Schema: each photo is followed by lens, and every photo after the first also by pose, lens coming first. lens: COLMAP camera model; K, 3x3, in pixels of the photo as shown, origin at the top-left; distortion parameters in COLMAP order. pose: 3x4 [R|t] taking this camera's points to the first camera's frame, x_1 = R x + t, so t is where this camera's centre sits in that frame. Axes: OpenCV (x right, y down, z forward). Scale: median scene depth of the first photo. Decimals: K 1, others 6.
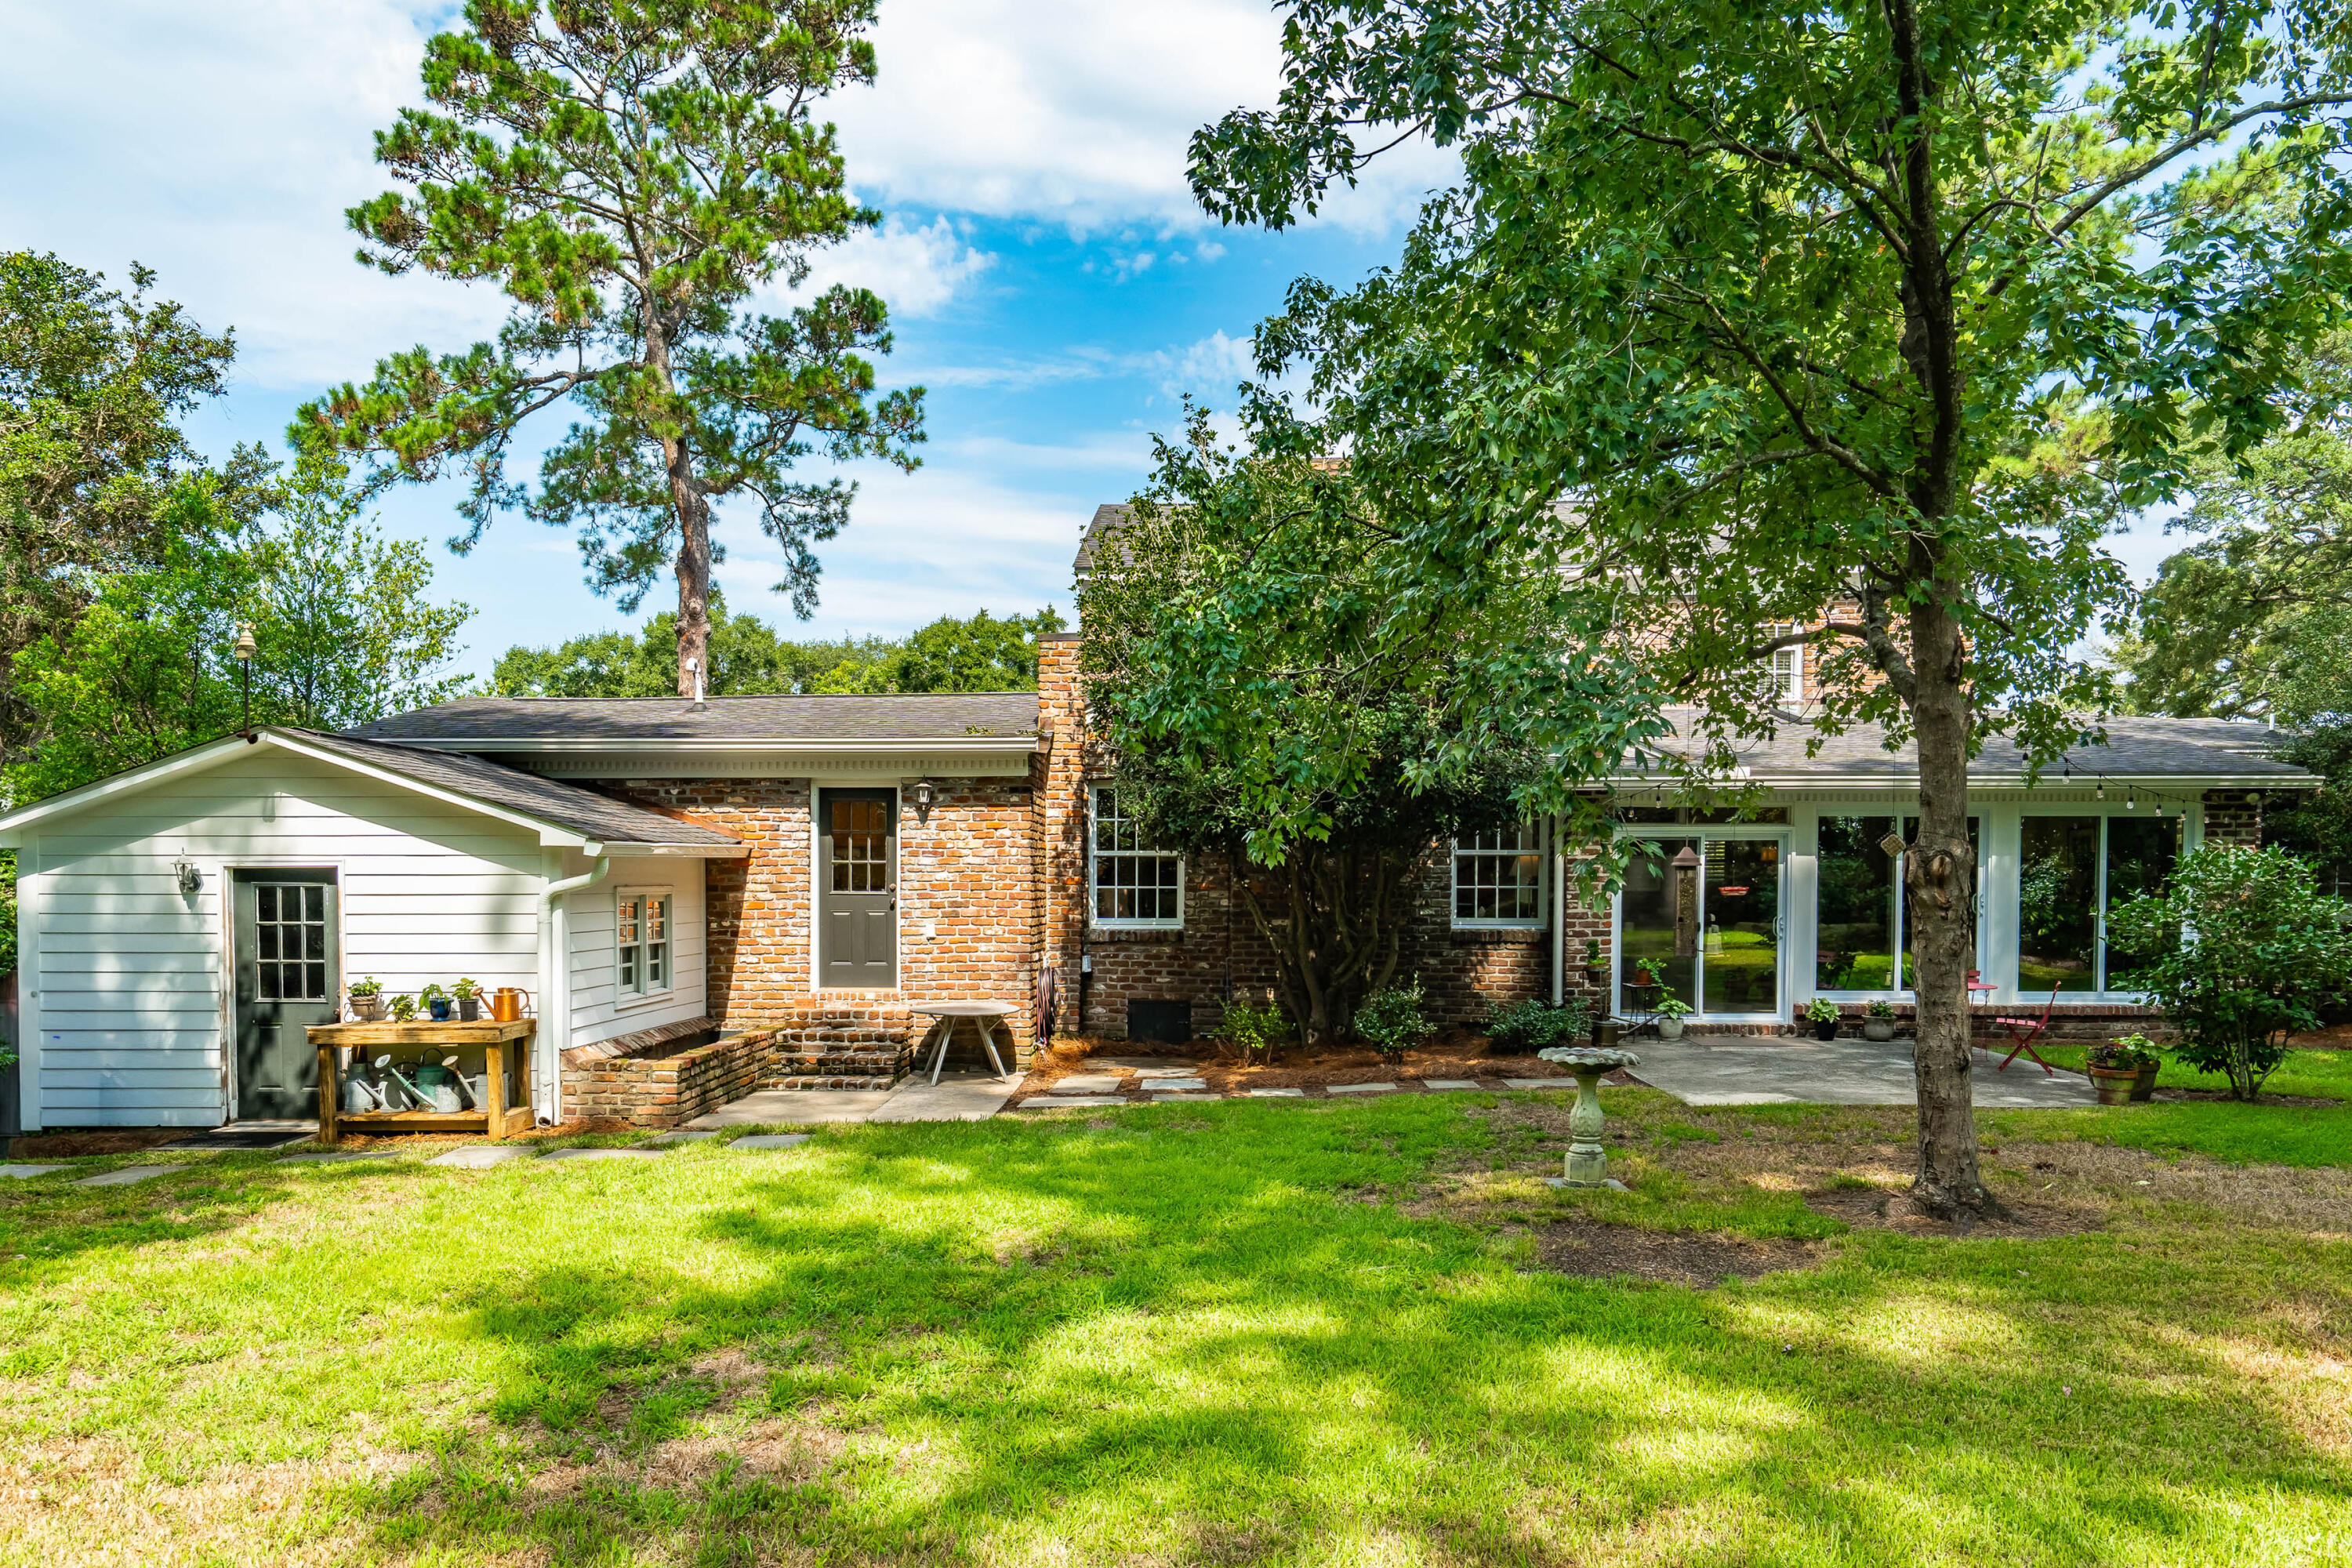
lens RADIAL K [[1618.8, 0, 1209.0], [0, 1618.8, 920.5], [0, 0, 1]] dist [0.013517, -0.001544]
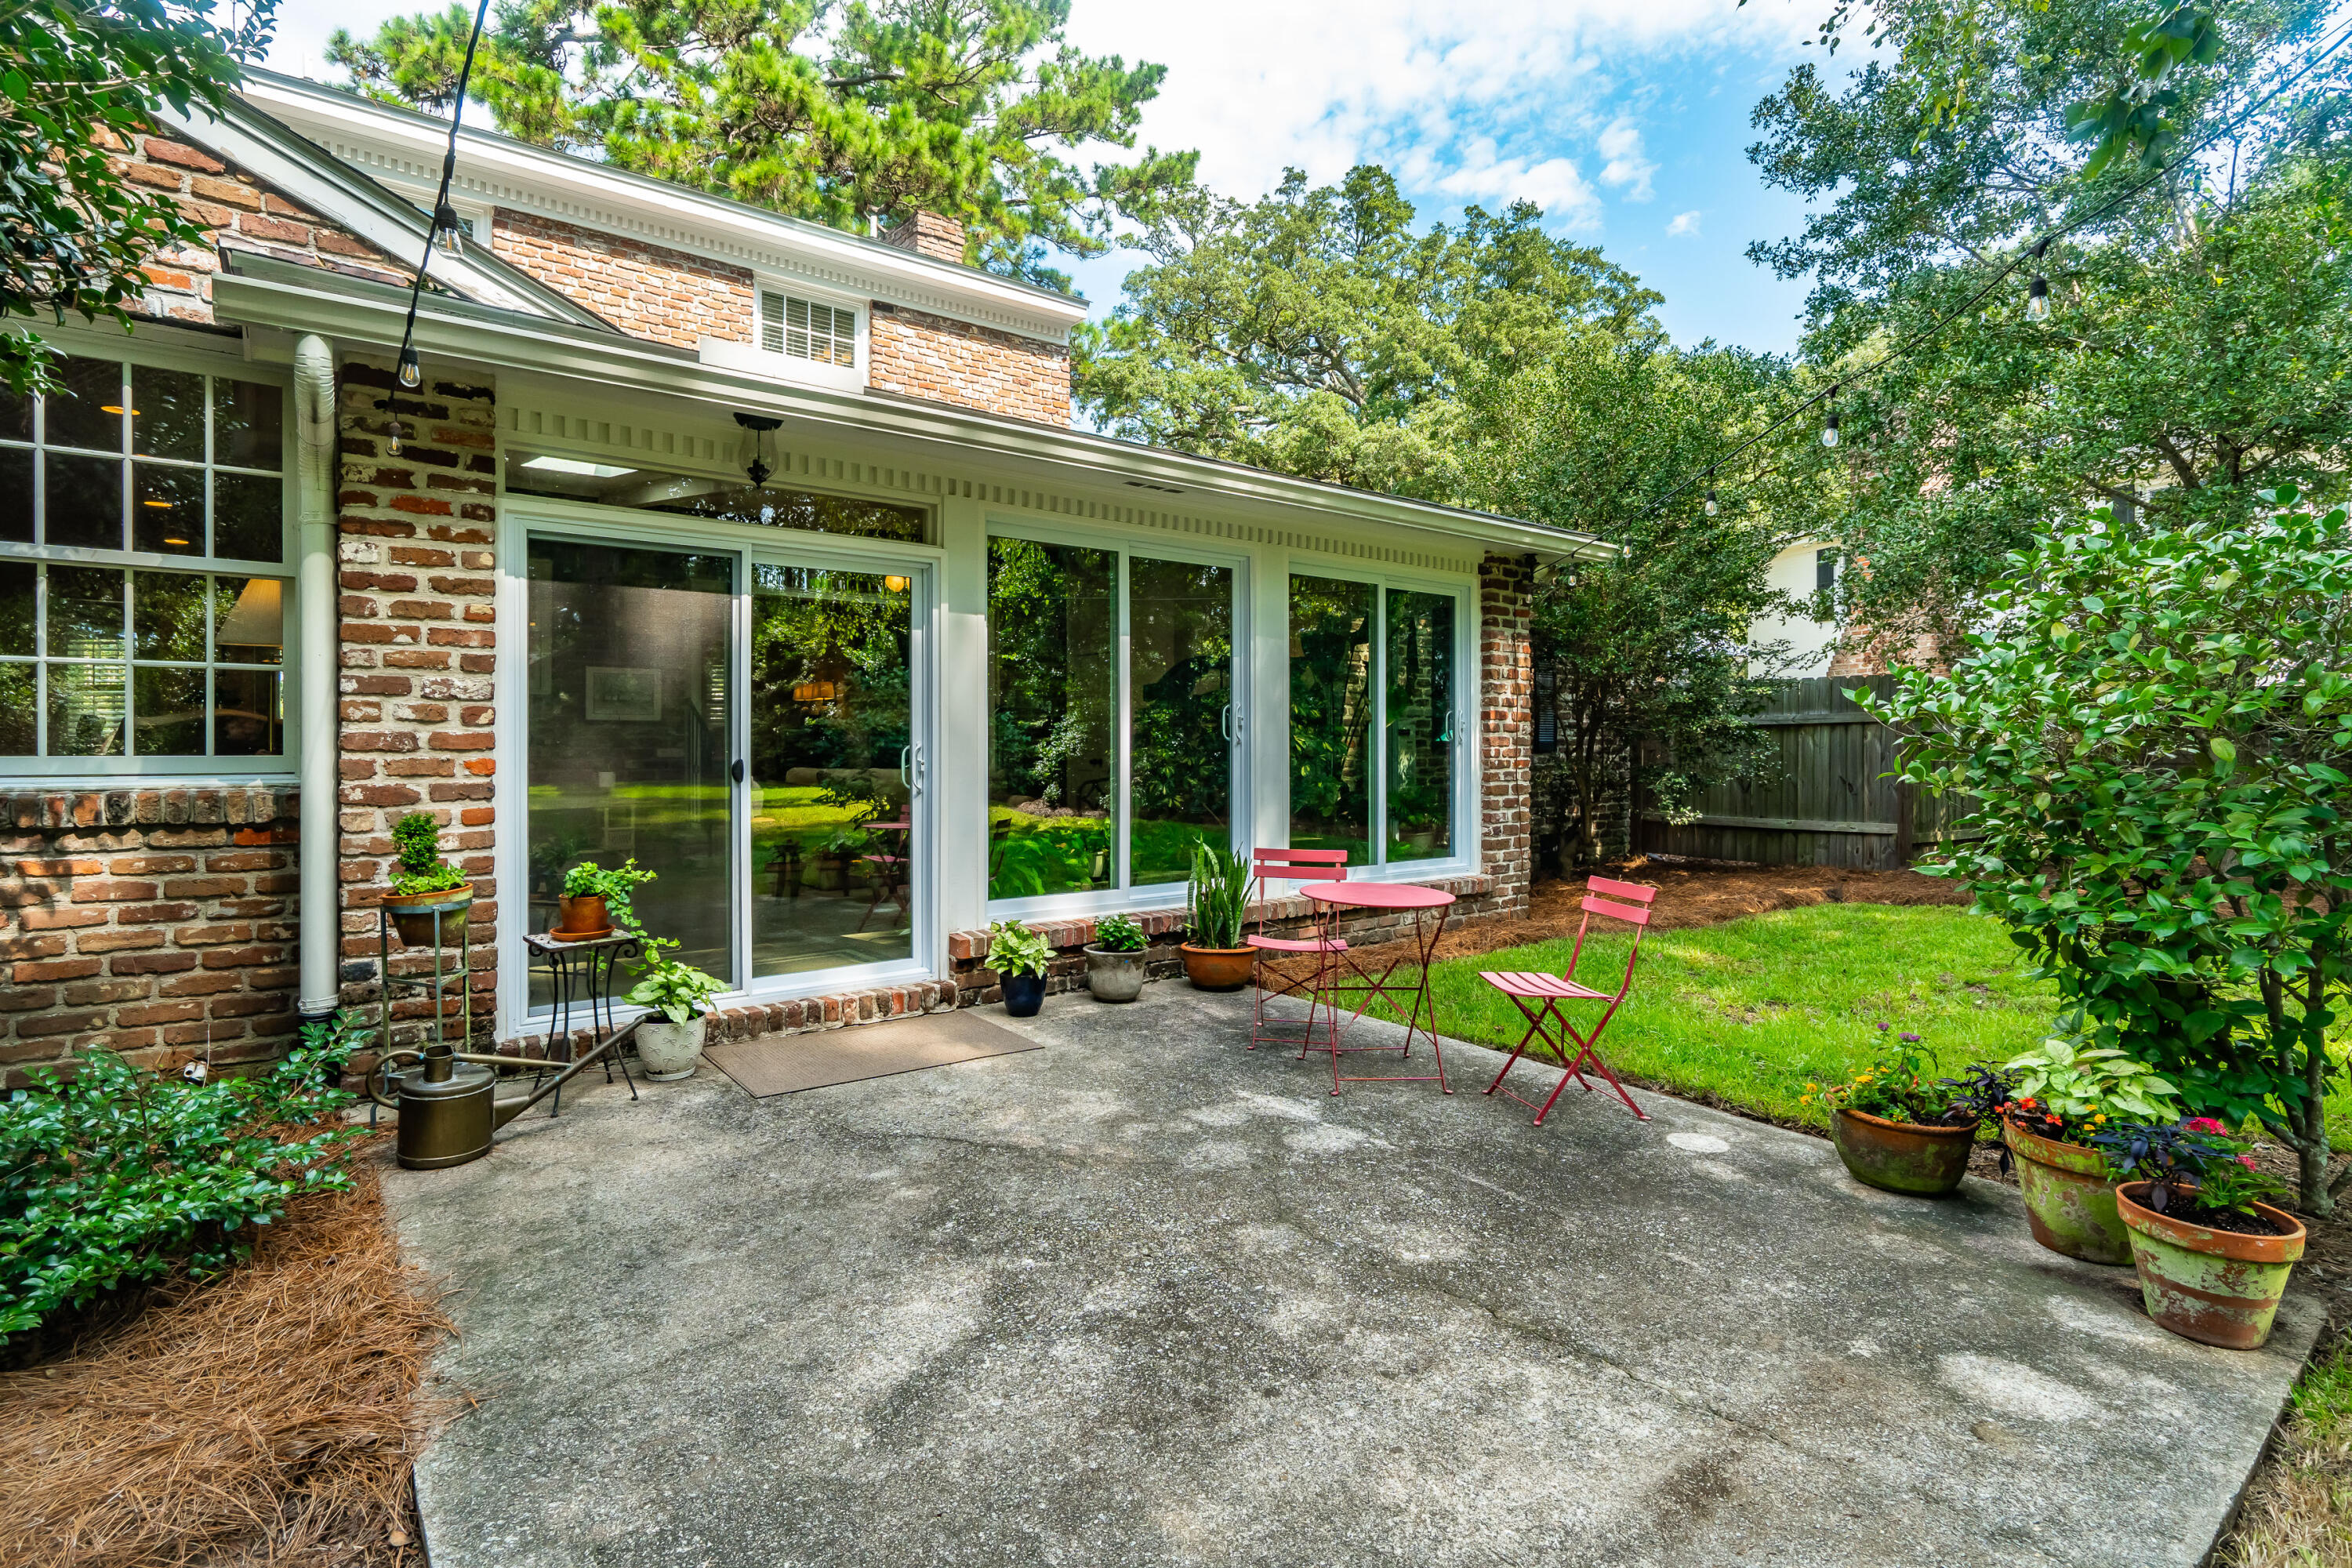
lens RADIAL K [[1157.3, 0, 1176.8], [0, 1157.3, 750.0], [0, 0, 1]] dist [-0.000091, 0.000080]
pose [[0.777390, -0.003803, 0.629007, 0.221925], [0.016038, 0.999776, -0.013777, 0.004953], [-0.628814, 0.020798, 0.777277, 0.764423]]
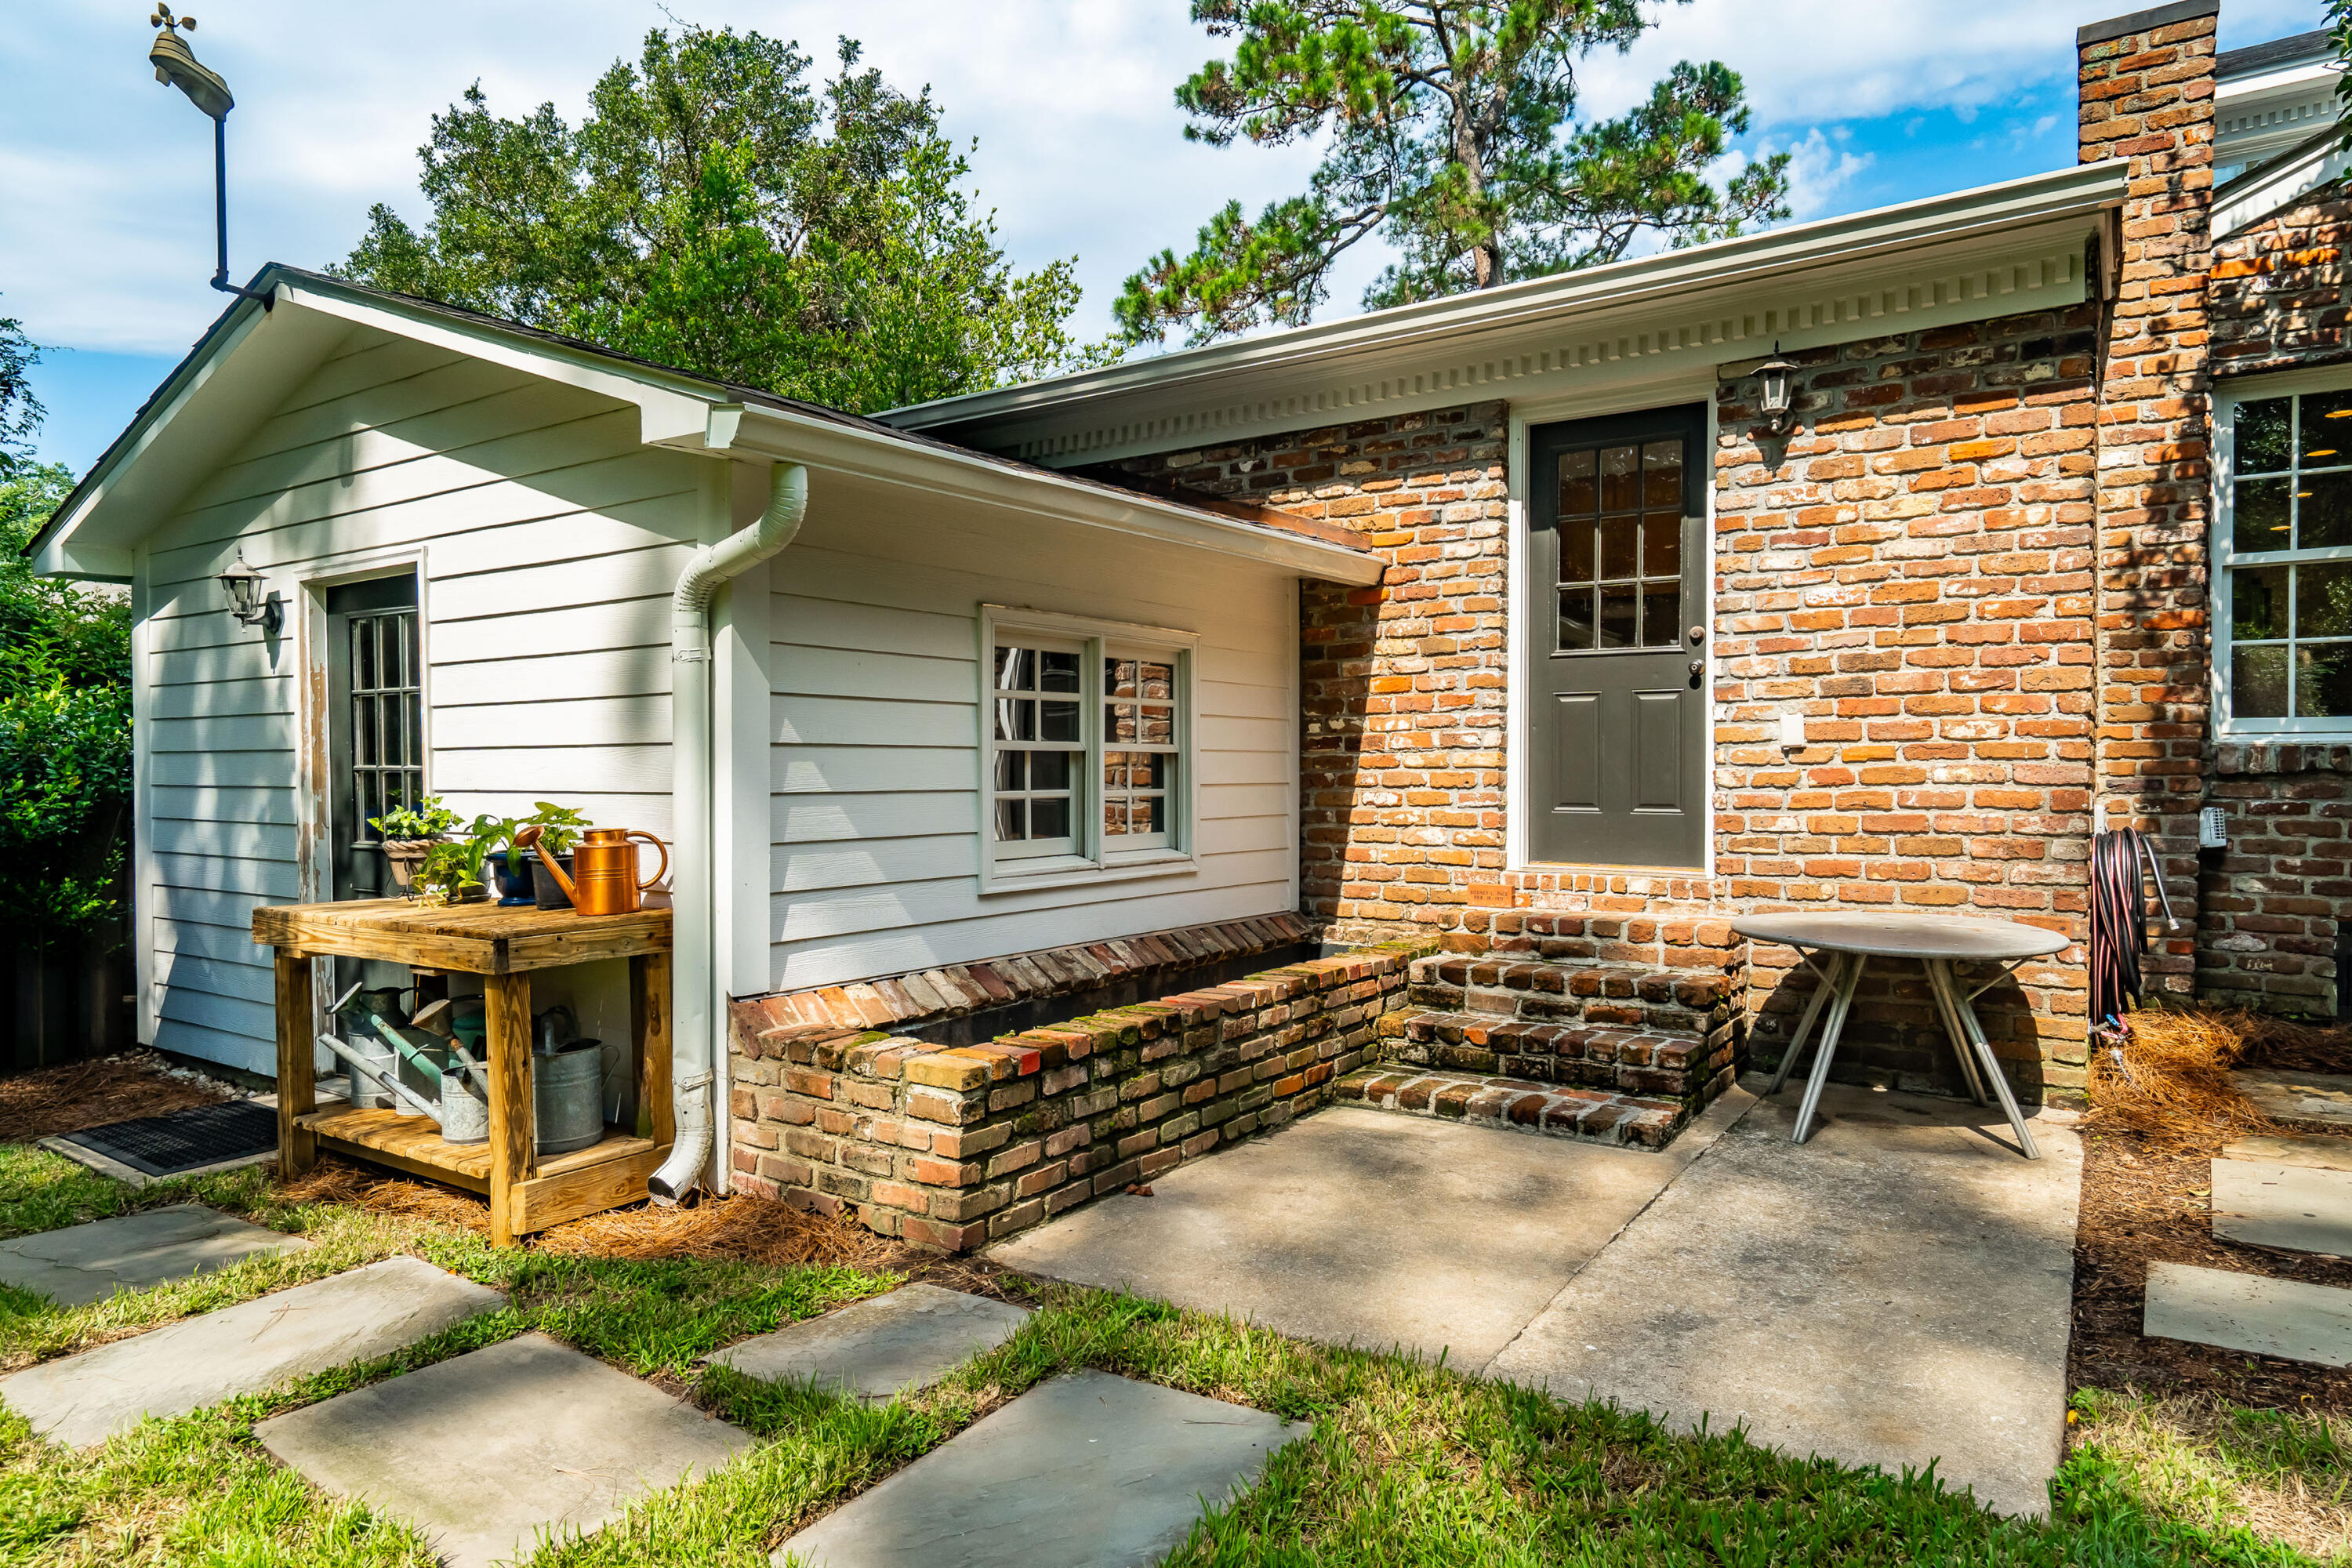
lens RADIAL K [[1424.8, 0, 1120.8], [0, 1424.8, 776.4], [0, 0, 1]] dist [-0.000754, 0.002931]
pose [[0.818768, 0.000193, -0.574125, -0.104129], [-0.012108, 0.999783, -0.016932, 0.025666], [0.573997, 0.020815, 0.818593, 0.607989]]
